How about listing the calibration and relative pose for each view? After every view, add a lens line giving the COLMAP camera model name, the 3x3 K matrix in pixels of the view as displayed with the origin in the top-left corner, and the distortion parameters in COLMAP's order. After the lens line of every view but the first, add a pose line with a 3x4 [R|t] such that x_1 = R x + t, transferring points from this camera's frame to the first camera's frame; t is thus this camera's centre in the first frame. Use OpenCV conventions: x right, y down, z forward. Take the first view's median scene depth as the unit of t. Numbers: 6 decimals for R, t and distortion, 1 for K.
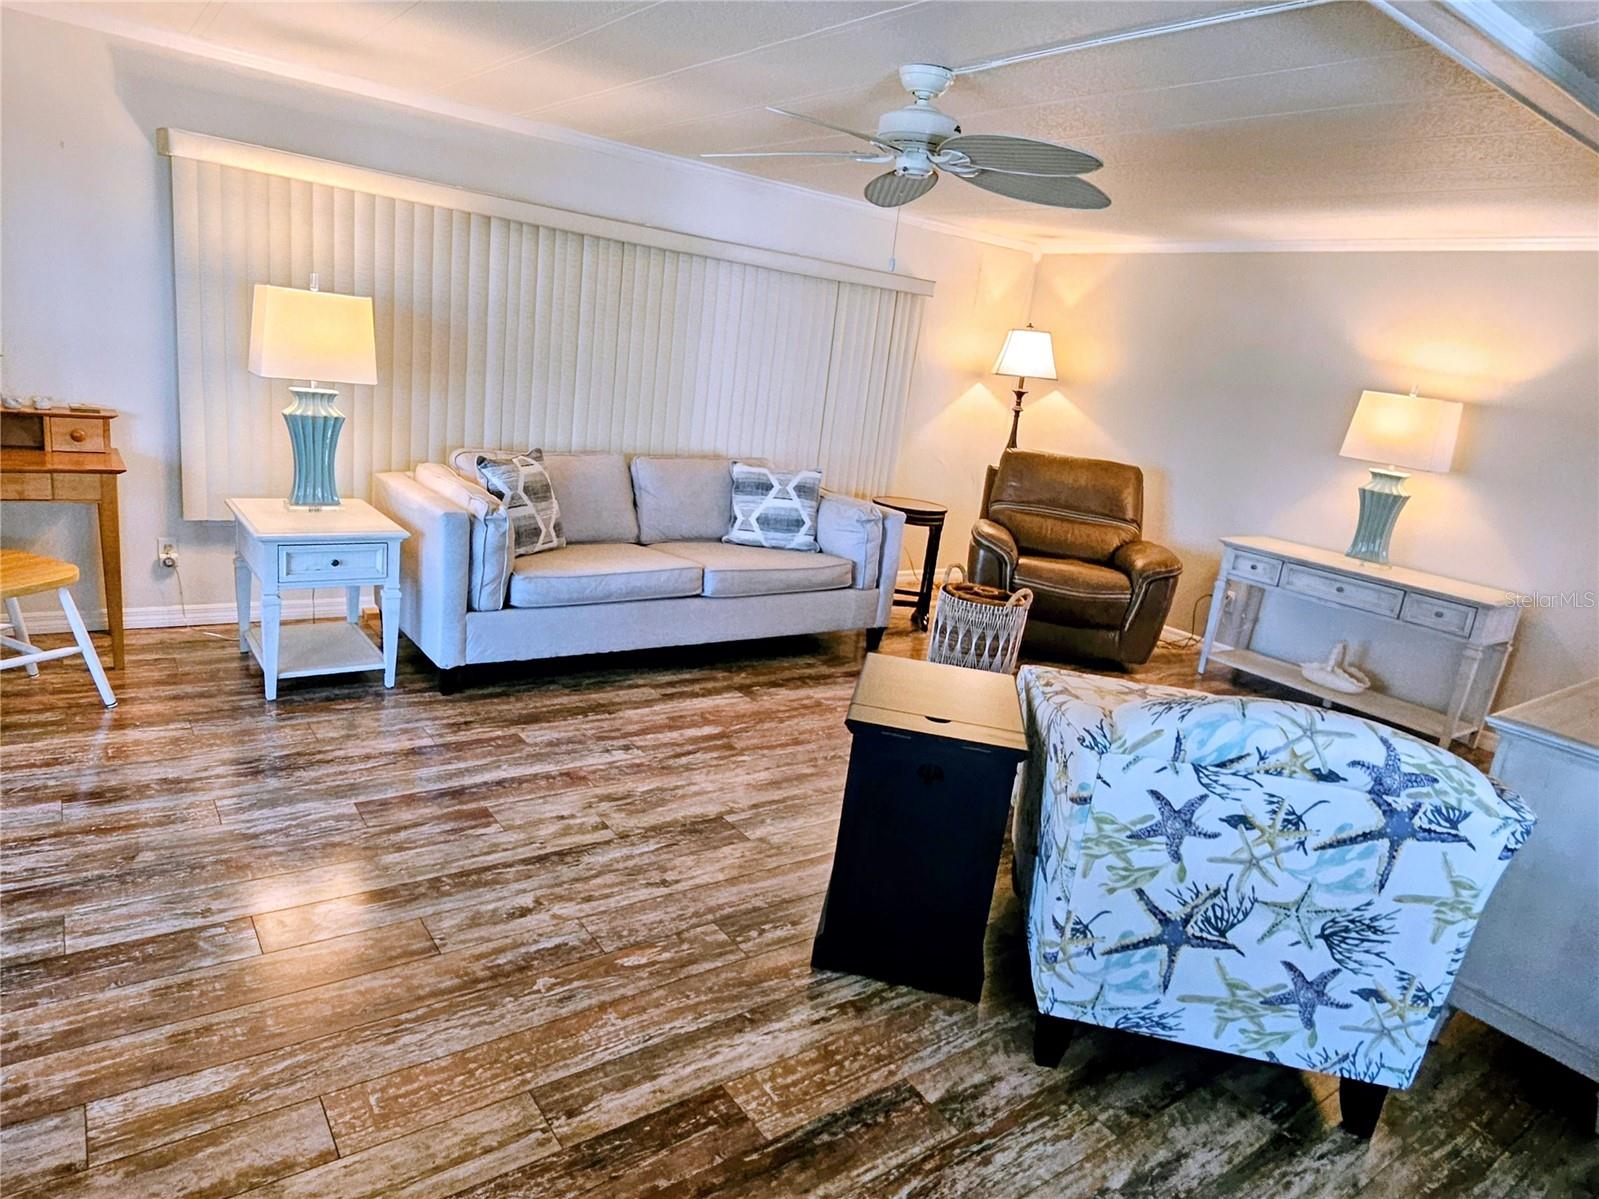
lens RADIAL K [[985.0, 0, 786.8], [0, 985.0, 592.7], [0, 0, 1]] dist [-0.004971, -0.002211]
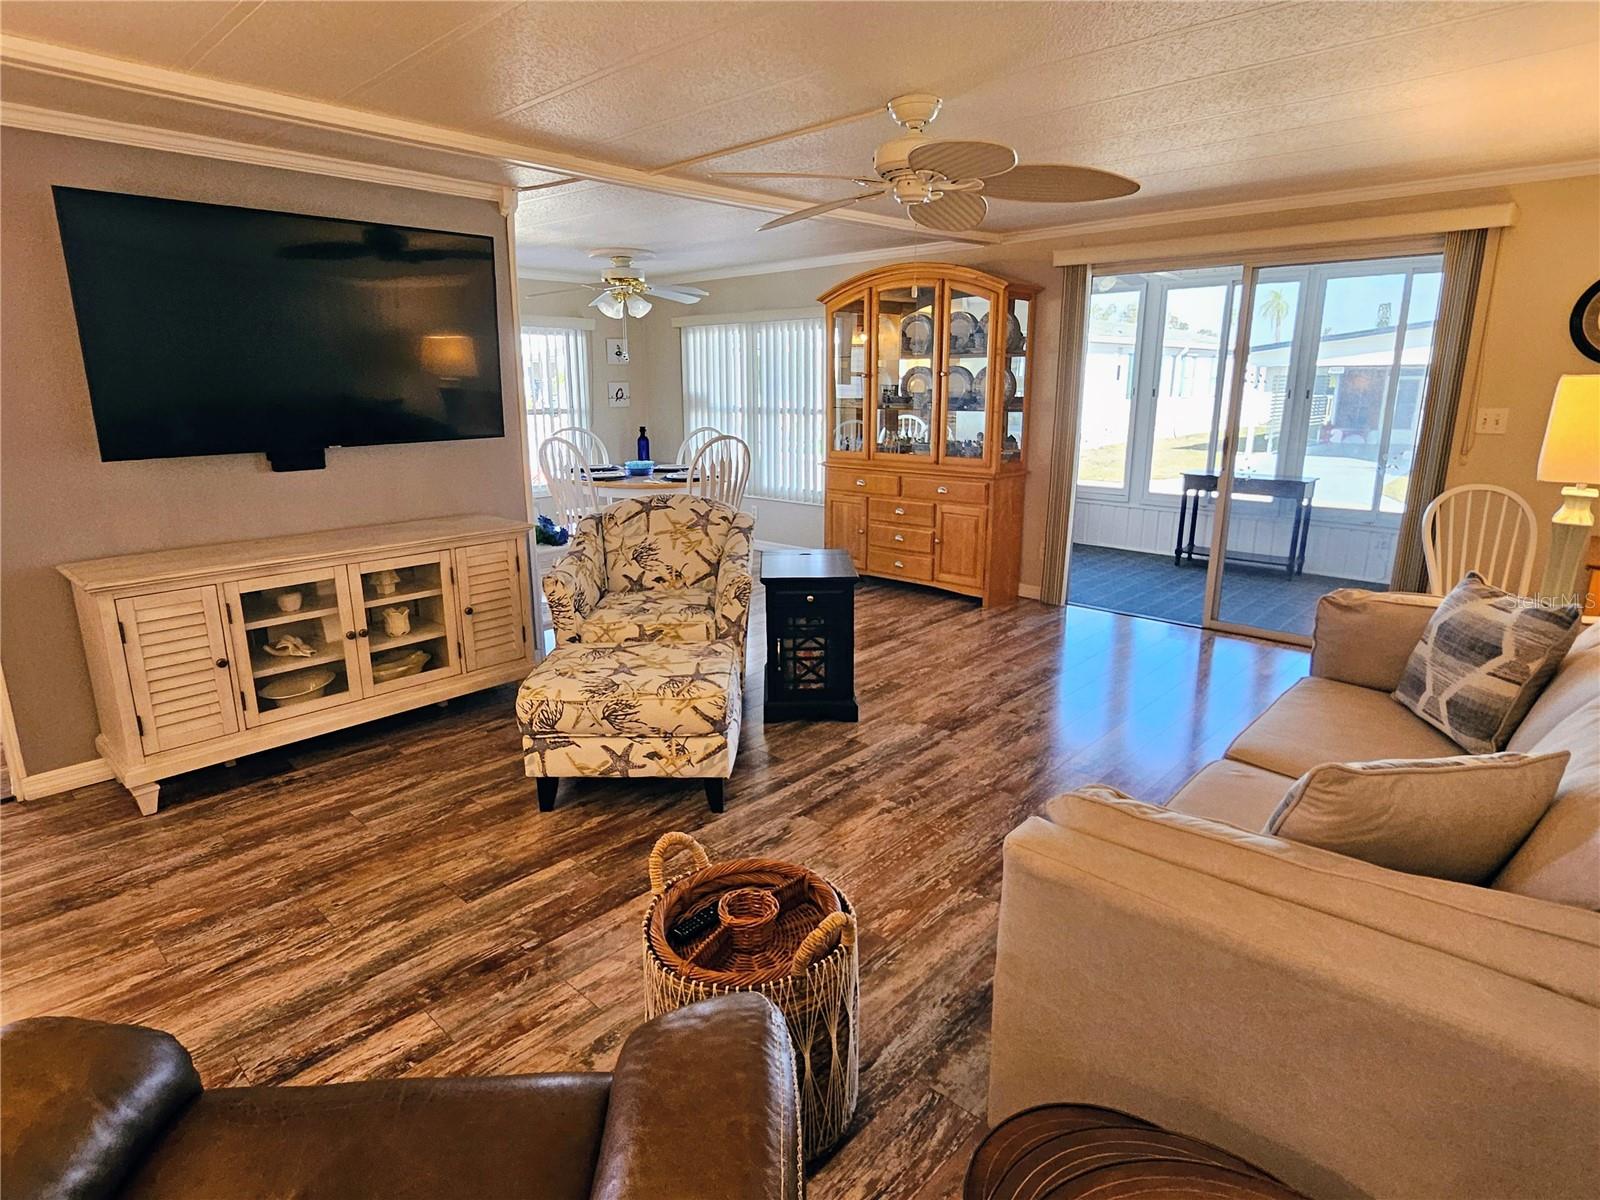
lens RADIAL K [[873.3, 0, 788.3], [0, 873.3, 594.9], [0, 0, 1]] dist [-0.003221, -0.001566]
pose [[-0.976225, -0.062603, -0.207521, 0.338898], [-0.150710, 0.884136, 0.442255, -0.355518], [0.155790, 0.463016, -0.872551, 1.587512]]
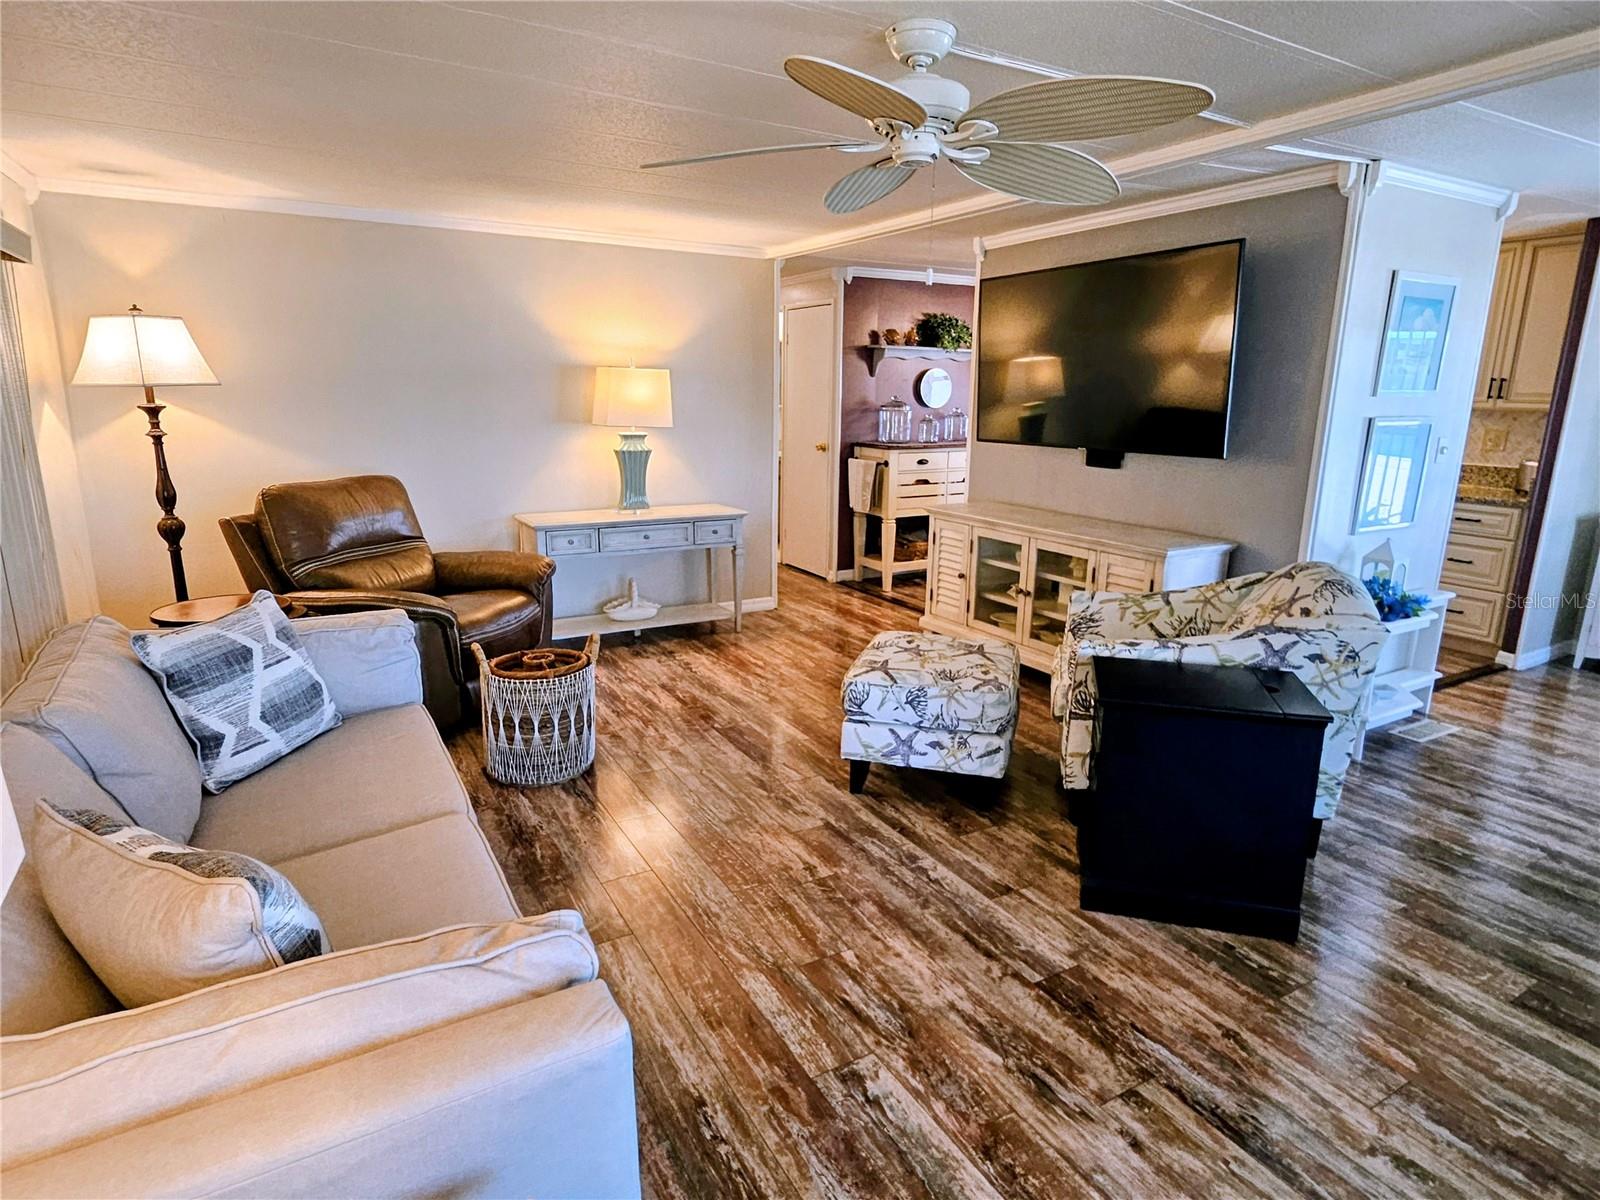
lens RADIAL K [[873.3, 0, 788.3], [0, 873.3, 594.9], [0, 0, 1]] dist [-0.003221, -0.001566]
pose [[0.113999, -0.334522, 0.935468, -0.536279], [0.240463, 0.922899, 0.300724, -0.270602], [-0.963941, 0.190664, 0.185649, 0.829432]]
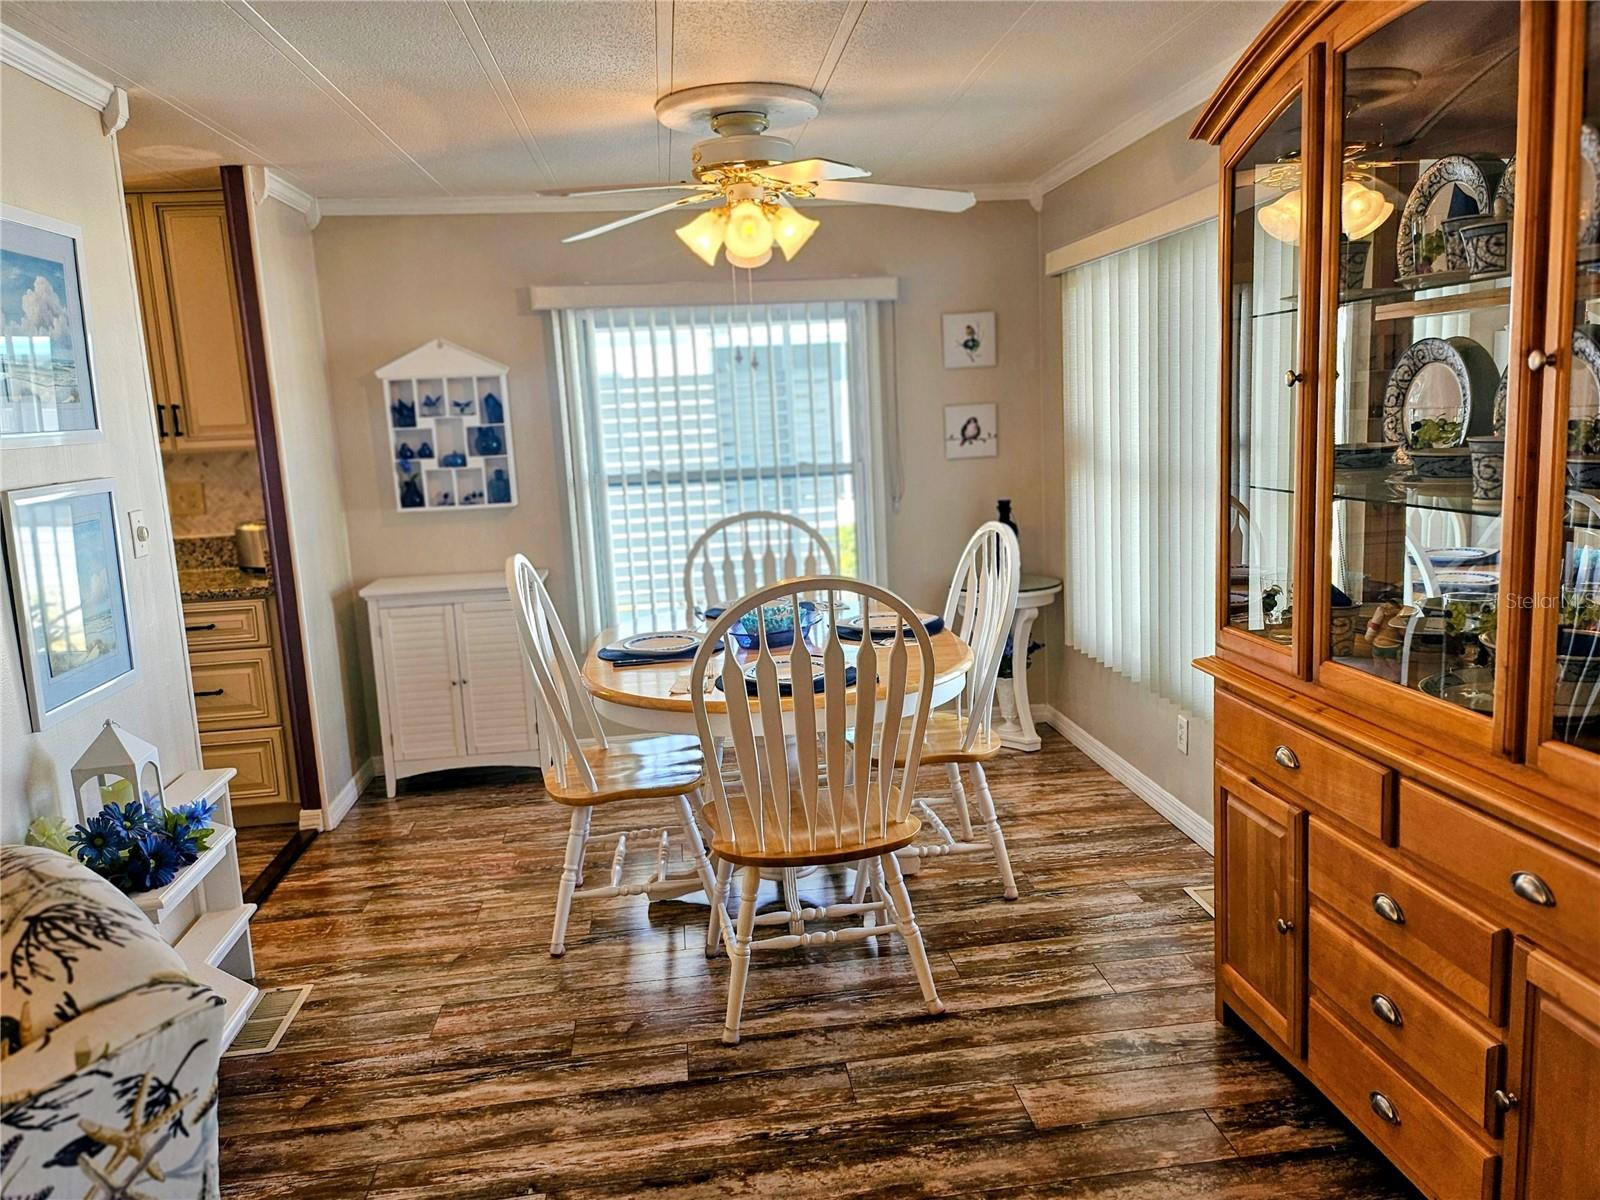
lens RADIAL K [[1209.7, 0, 817.7], [0, 1209.7, 598.9], [0, 0, 1]] dist [0.076456, -0.095059]
pose [[-0.876002, -0.144313, 0.460211, -0.186186], [0.069133, 0.906762, 0.415936, -0.196757], [-0.477327, 0.396177, -0.784349, 0.675835]]
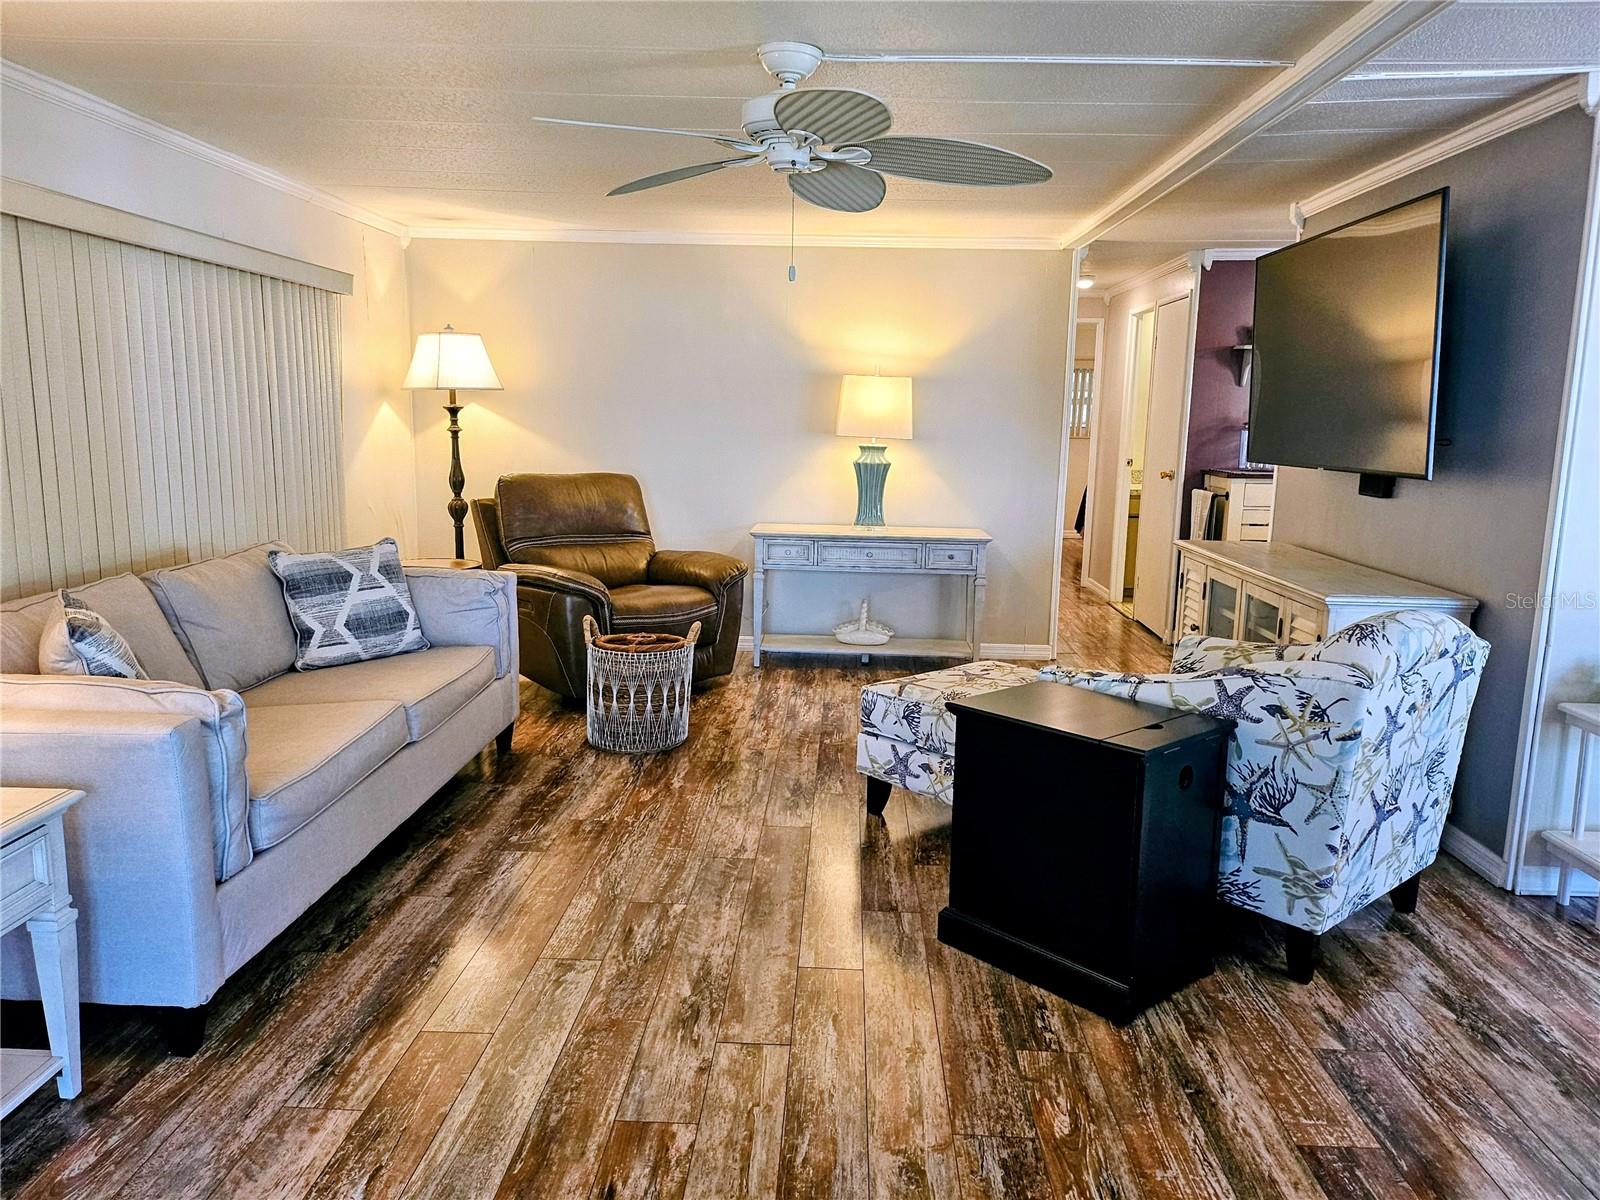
lens RADIAL K [[1119.5, 0, 808.9], [0, 1119.5, 606.4], [0, 0, 1]] dist [0.063535, -0.068372]
pose [[0.612659, -0.234990, 0.754605, -0.562297], [0.238687, 0.965208, 0.106786, -0.123614], [-0.753444, 0.114691, 0.647432, 0.308250]]
